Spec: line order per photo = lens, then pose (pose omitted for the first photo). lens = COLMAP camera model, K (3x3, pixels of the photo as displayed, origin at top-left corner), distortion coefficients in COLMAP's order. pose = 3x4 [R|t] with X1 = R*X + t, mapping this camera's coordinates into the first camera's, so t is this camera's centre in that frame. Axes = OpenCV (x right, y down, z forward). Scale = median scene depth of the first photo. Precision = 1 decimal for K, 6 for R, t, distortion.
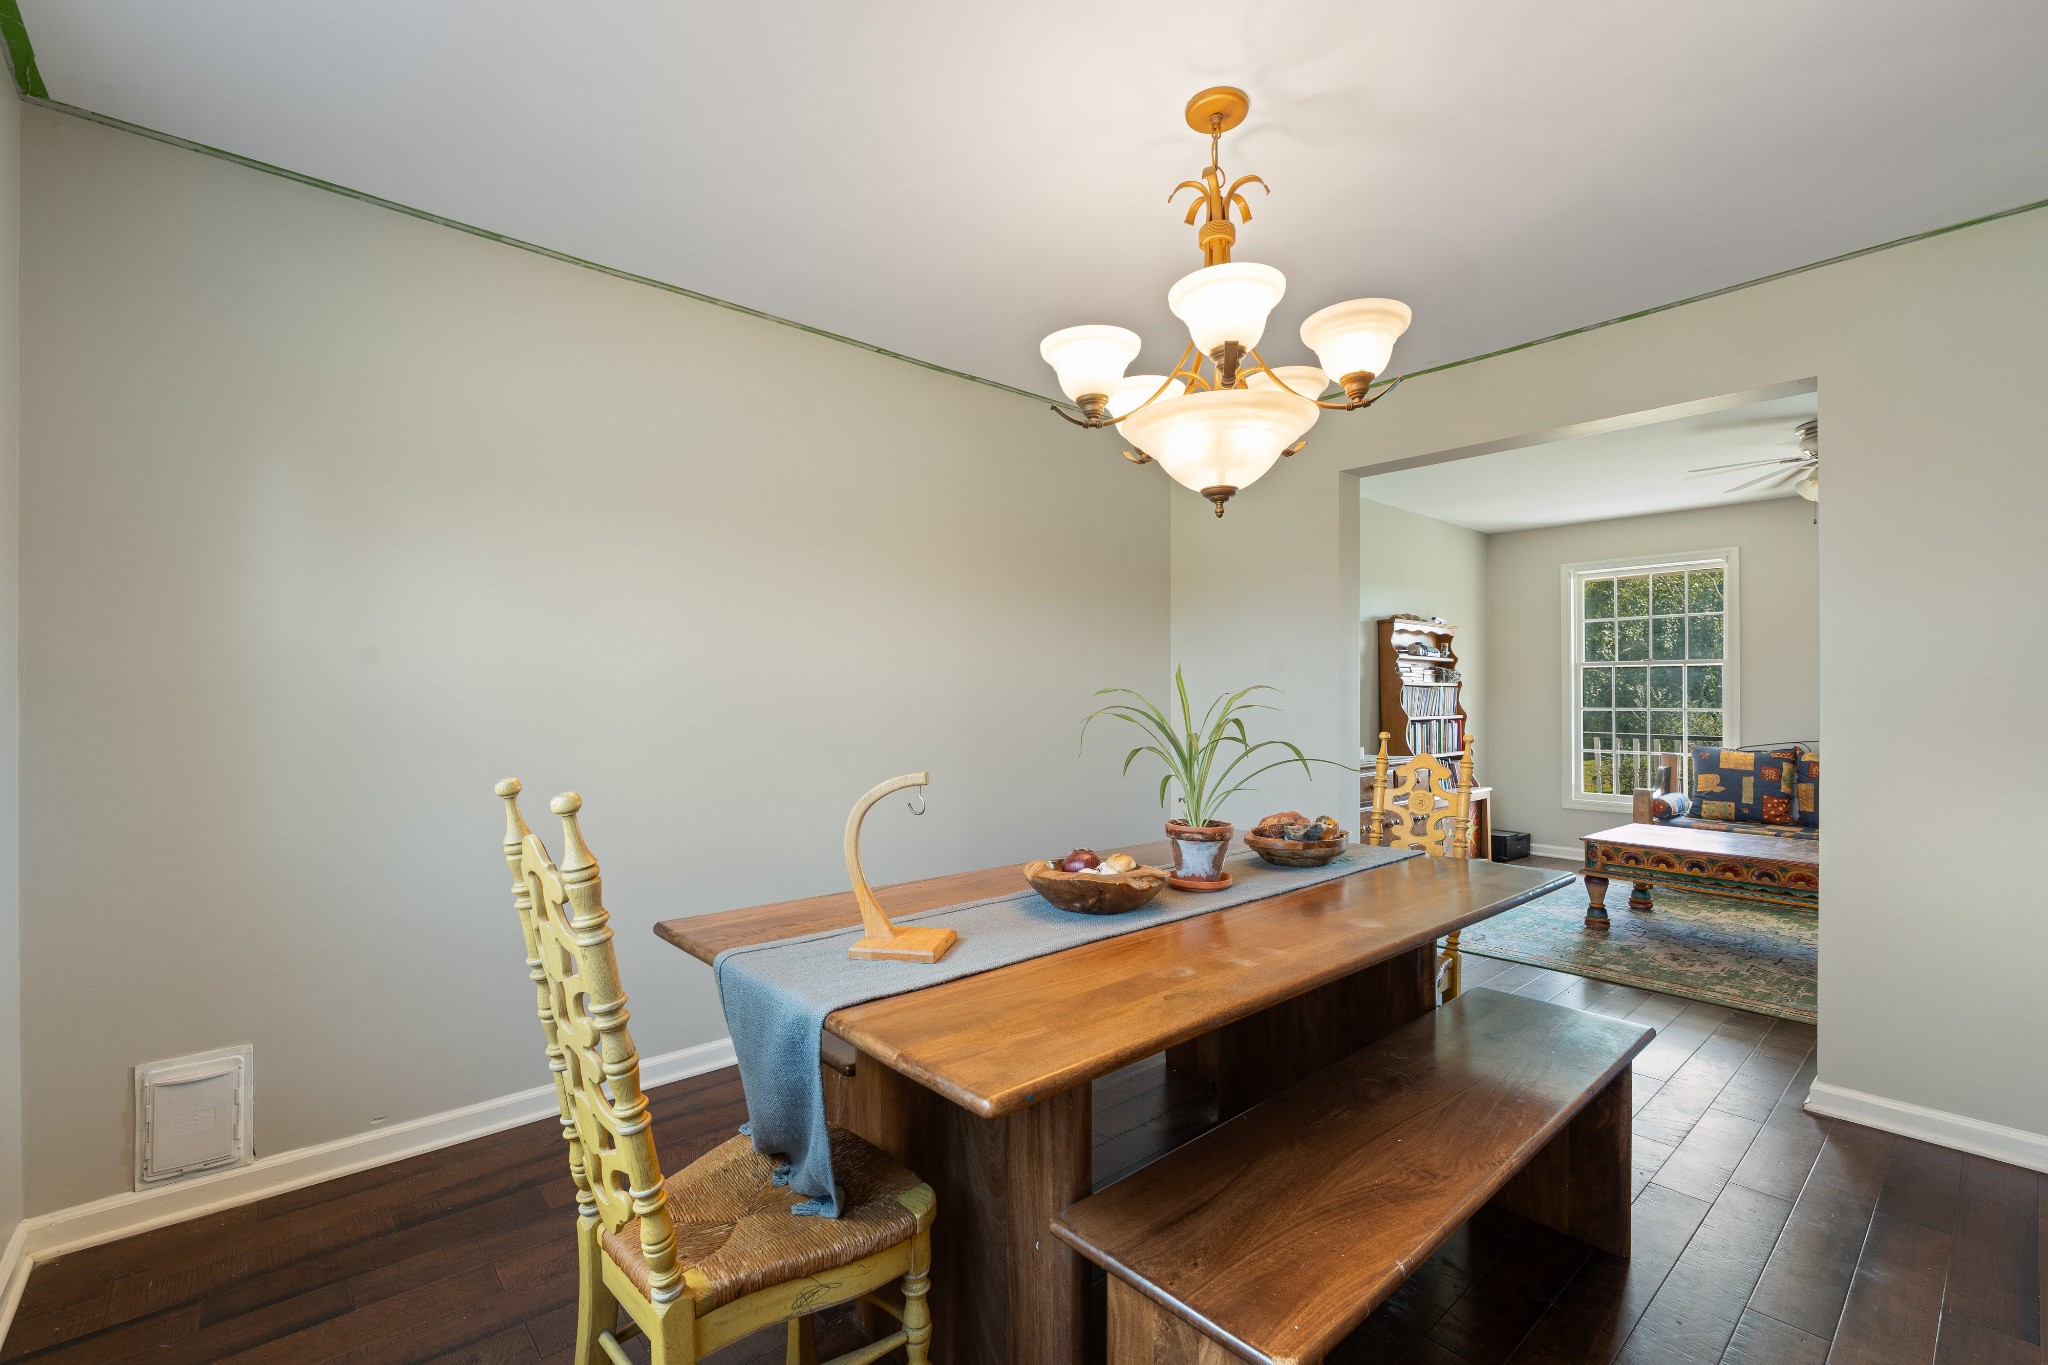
lens RADIAL K [[905.3, 0, 1016.1], [0, 905.3, 680.9], [0, 0, 1]] dist [-0.006096, 0.000711]
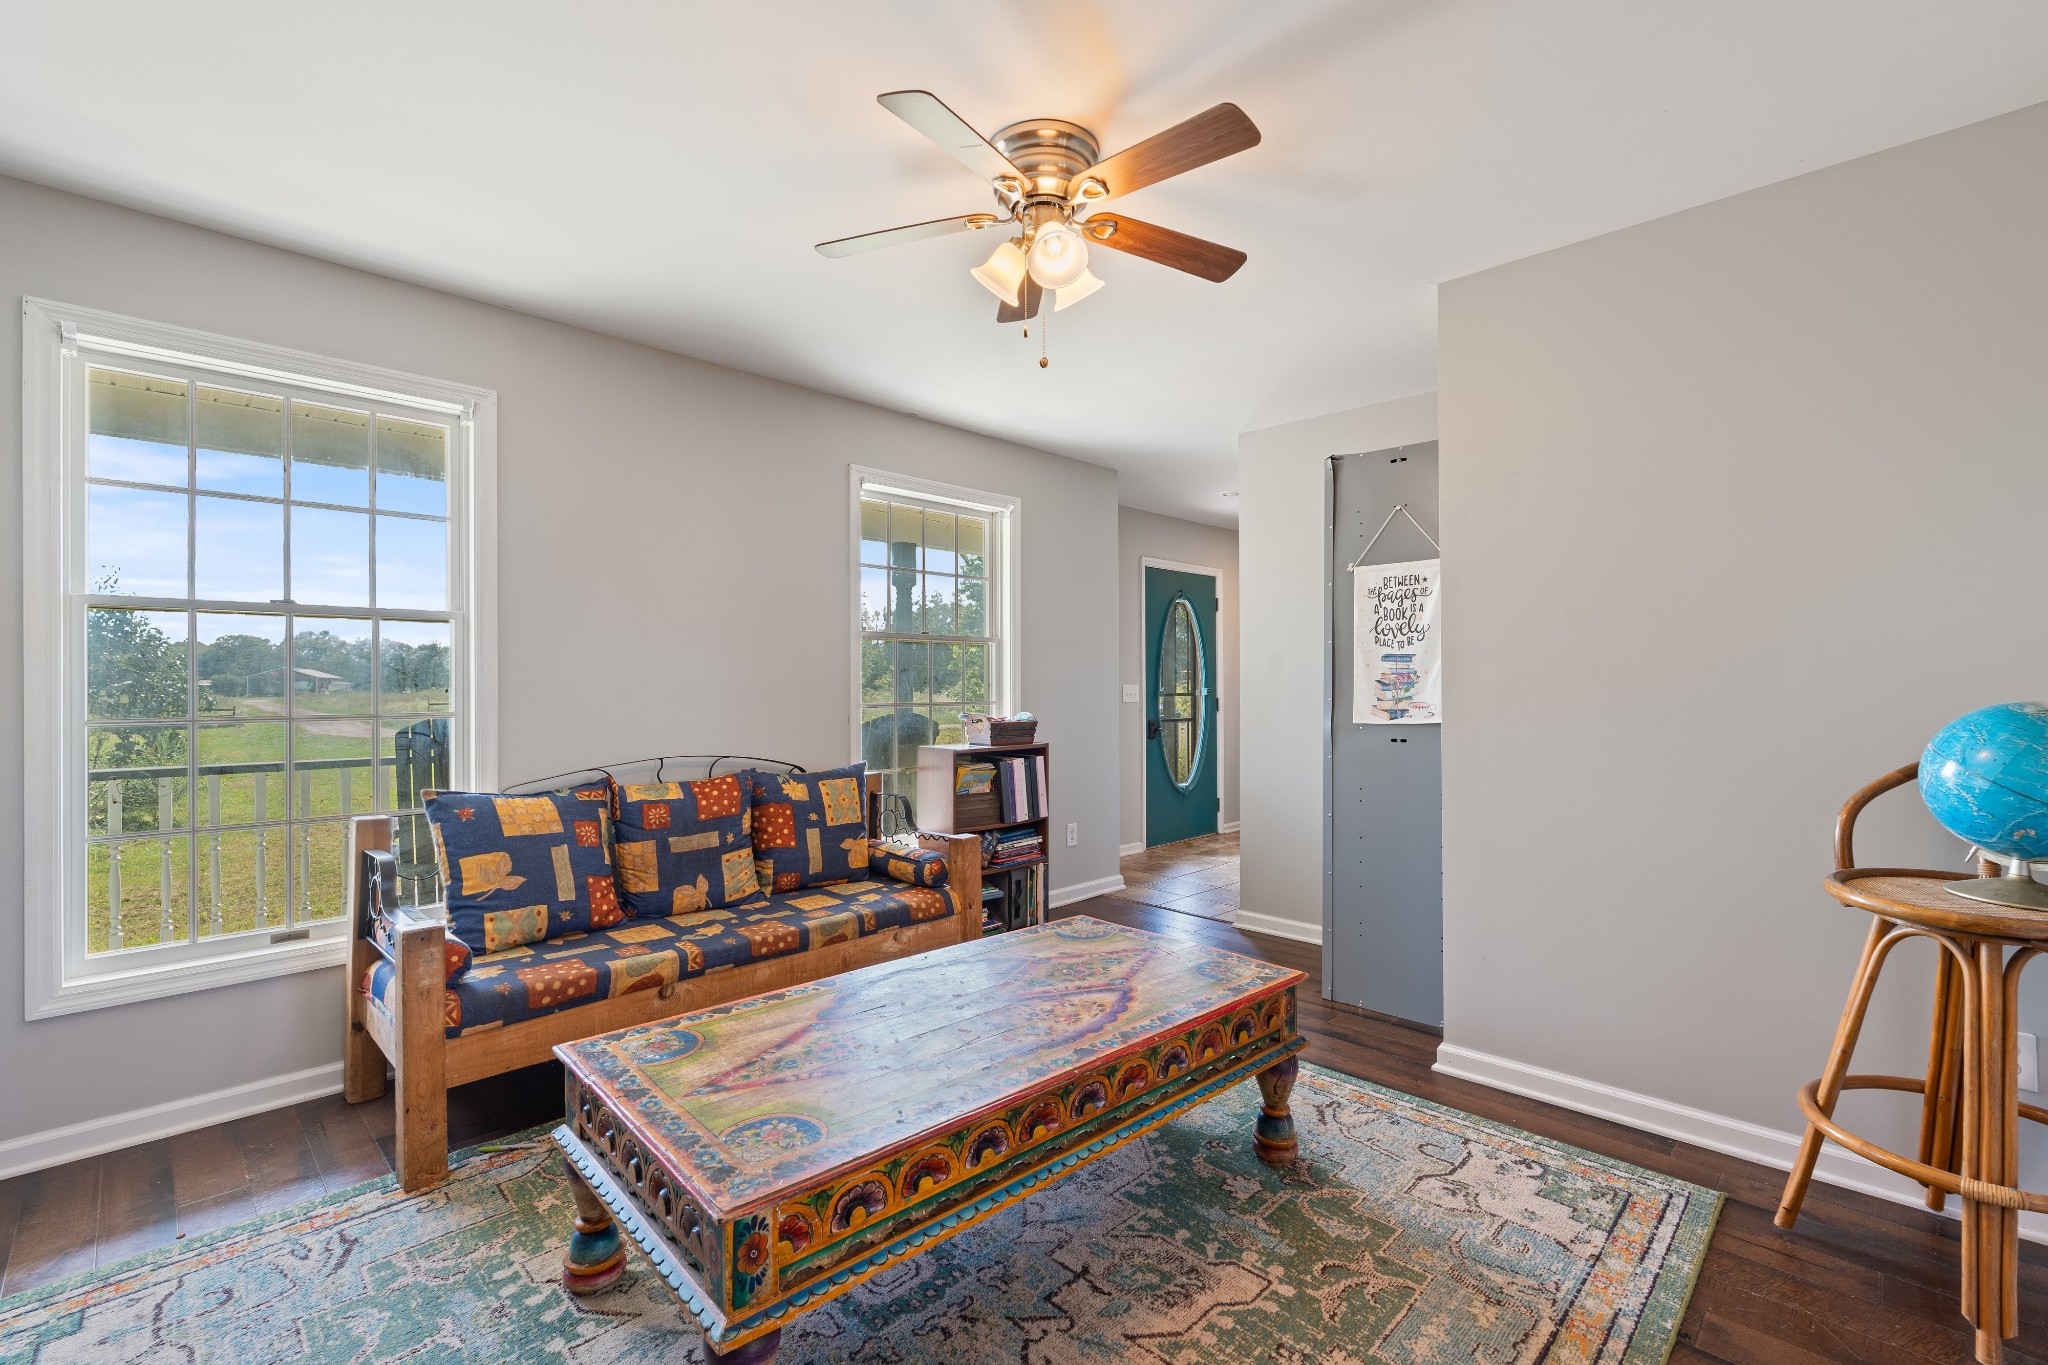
lens RADIAL K [[905.3, 0, 1016.1], [0, 905.3, 680.9], [0, 0, 1]] dist [-0.006096, 0.000711]
pose [[-0.050615, 0.000371, 0.998718, 0.295112], [-0.006517, 0.999979, -0.000702, 0.012614], [-0.998697, -0.006544, -0.050611, 0.772713]]
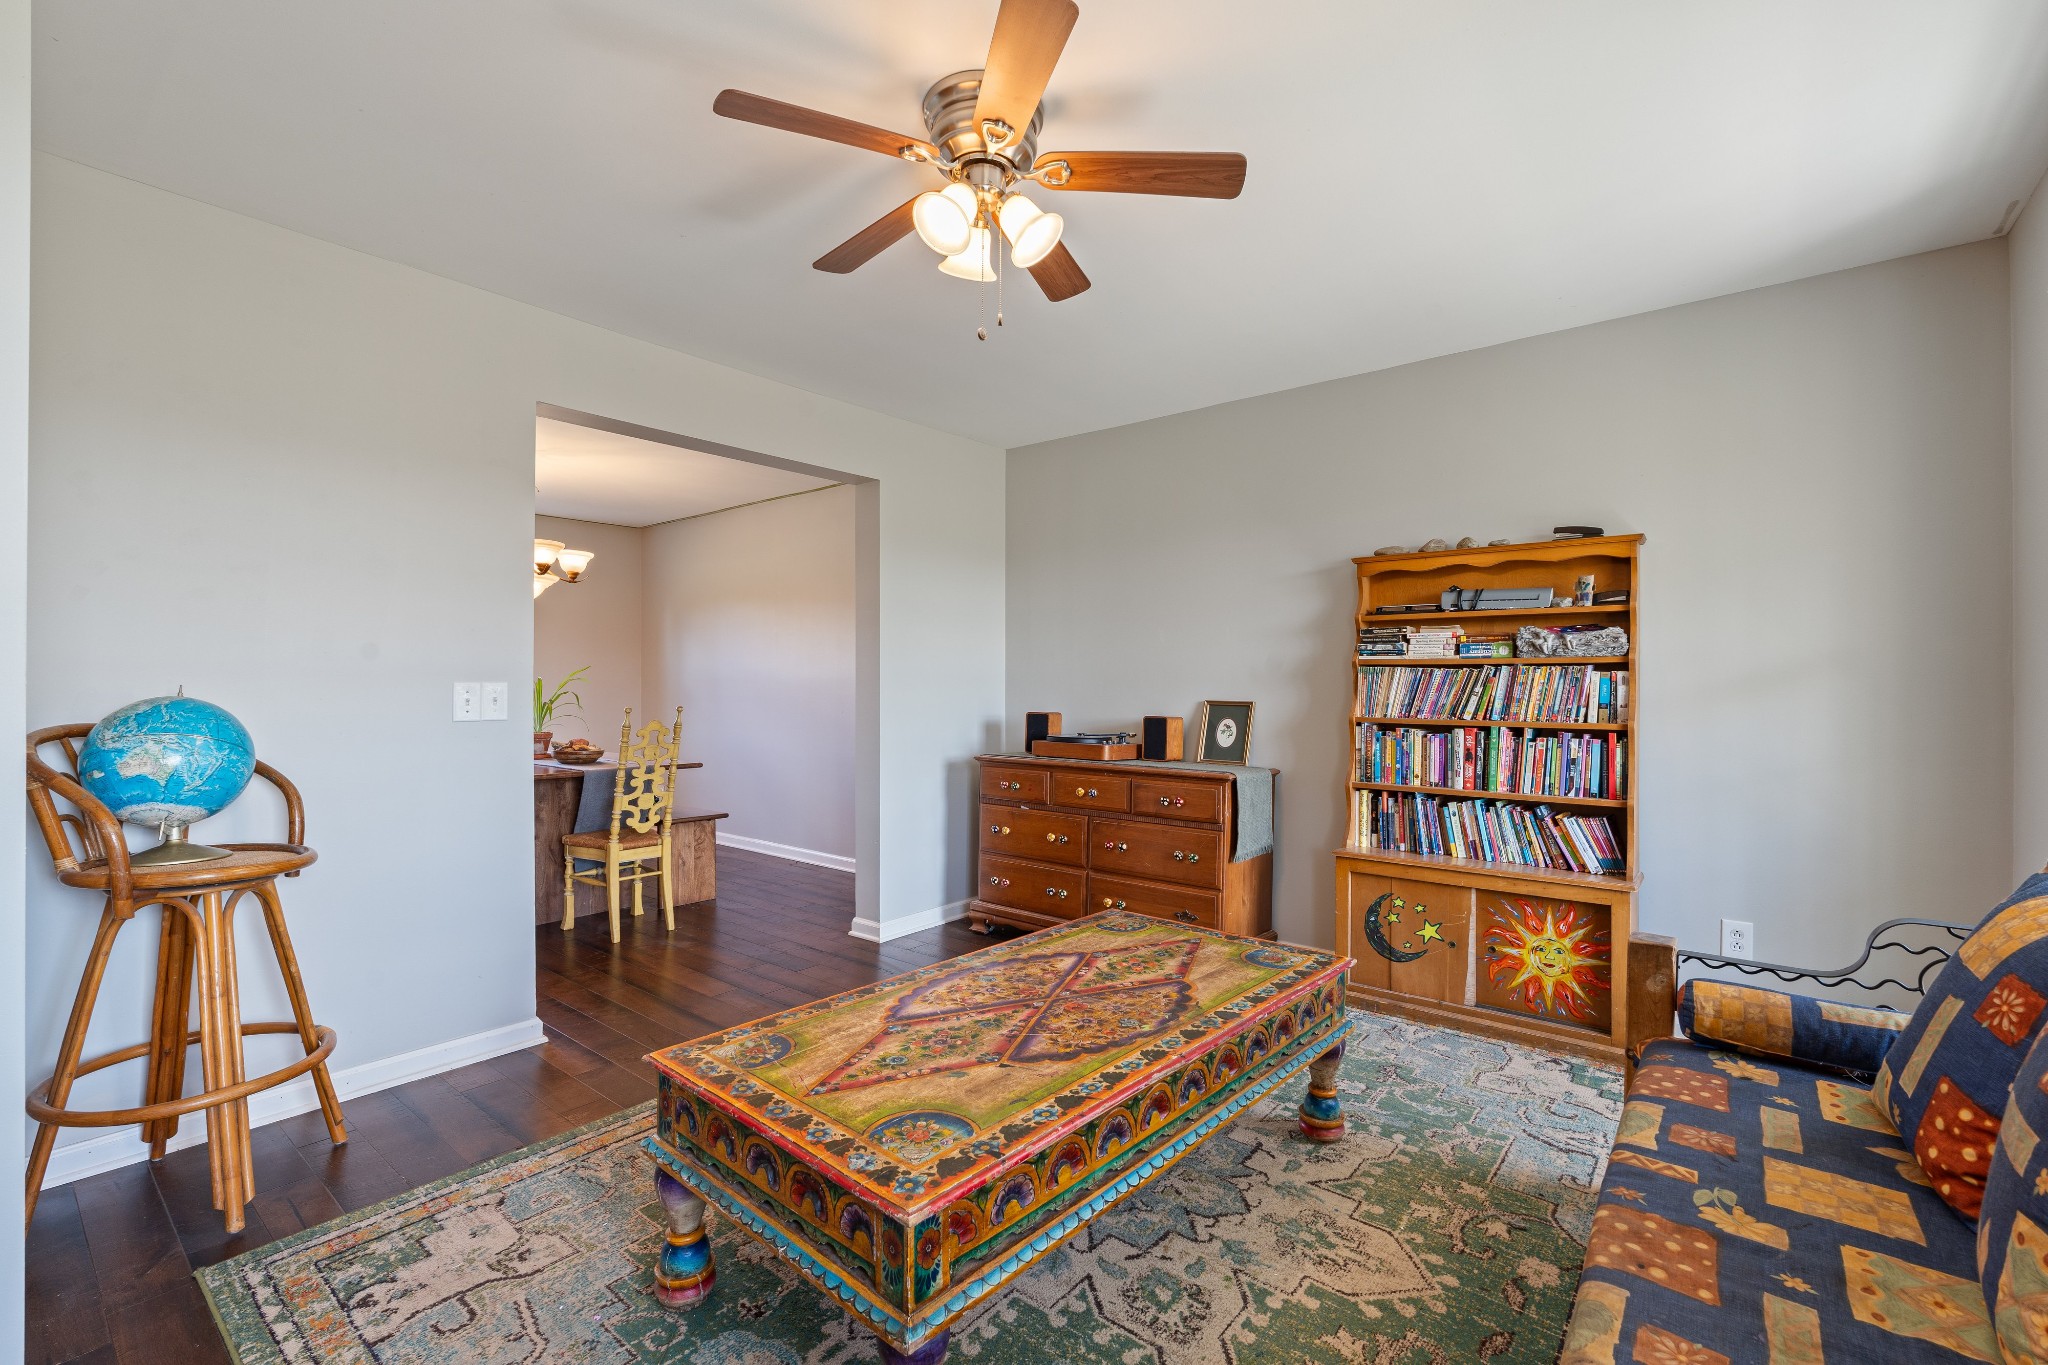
lens RADIAL K [[905.3, 0, 1016.1], [0, 905.3, 680.9], [0, 0, 1]] dist [-0.006096, 0.000711]
pose [[0.146635, -0.007346, -0.989163, 1.067557], [0.009088, 0.999940, -0.006079, 0.016124], [0.989149, -0.008098, 0.146693, 0.699133]]
